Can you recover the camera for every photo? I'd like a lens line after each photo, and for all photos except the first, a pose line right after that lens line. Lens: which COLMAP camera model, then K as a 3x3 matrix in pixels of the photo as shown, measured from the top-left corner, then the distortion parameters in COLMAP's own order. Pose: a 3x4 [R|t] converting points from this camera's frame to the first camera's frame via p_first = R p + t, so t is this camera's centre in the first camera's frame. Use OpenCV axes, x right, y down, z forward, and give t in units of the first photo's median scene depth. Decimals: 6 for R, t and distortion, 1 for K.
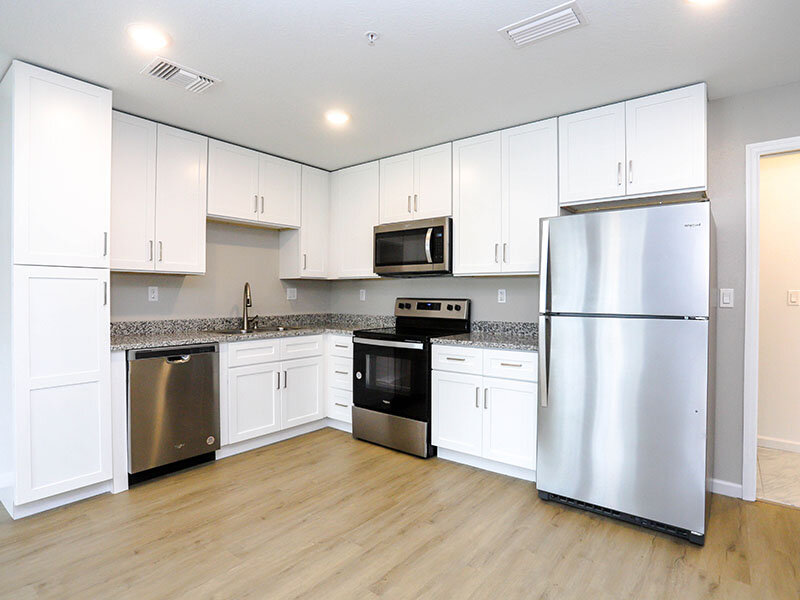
lens RADIAL K [[418.3, 0, 420.2], [0, 418.3, 298.1], [0, 0, 1]] dist [-0.024261, 0.000227]
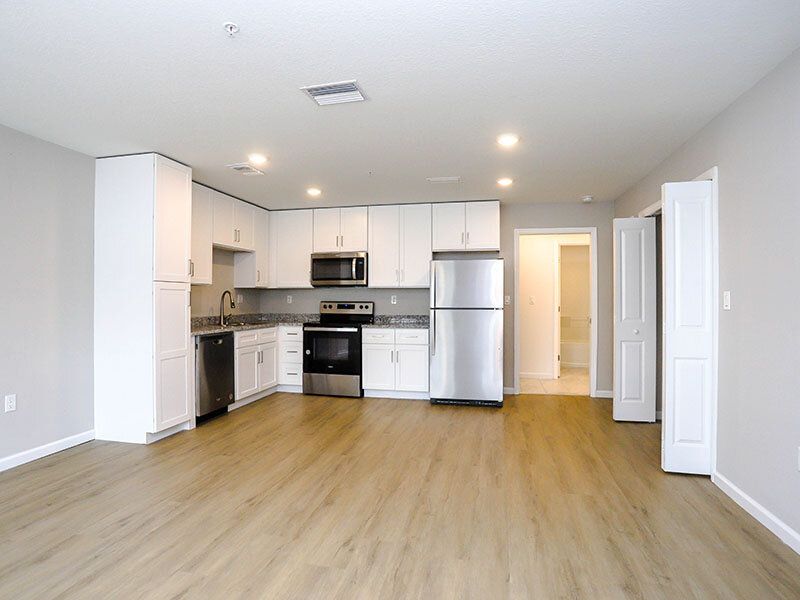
lens RADIAL K [[424.4, 0, 400.0], [0, 424.4, 300.0], [0, 0, 1]] dist [-0.022255, 0.000088]
pose [[0.904273, -0.004733, 0.426929, -0.526711], [0.007126, 0.999967, -0.004009, 0.003309], [-0.426896, 0.006668, 0.904276, -0.568185]]
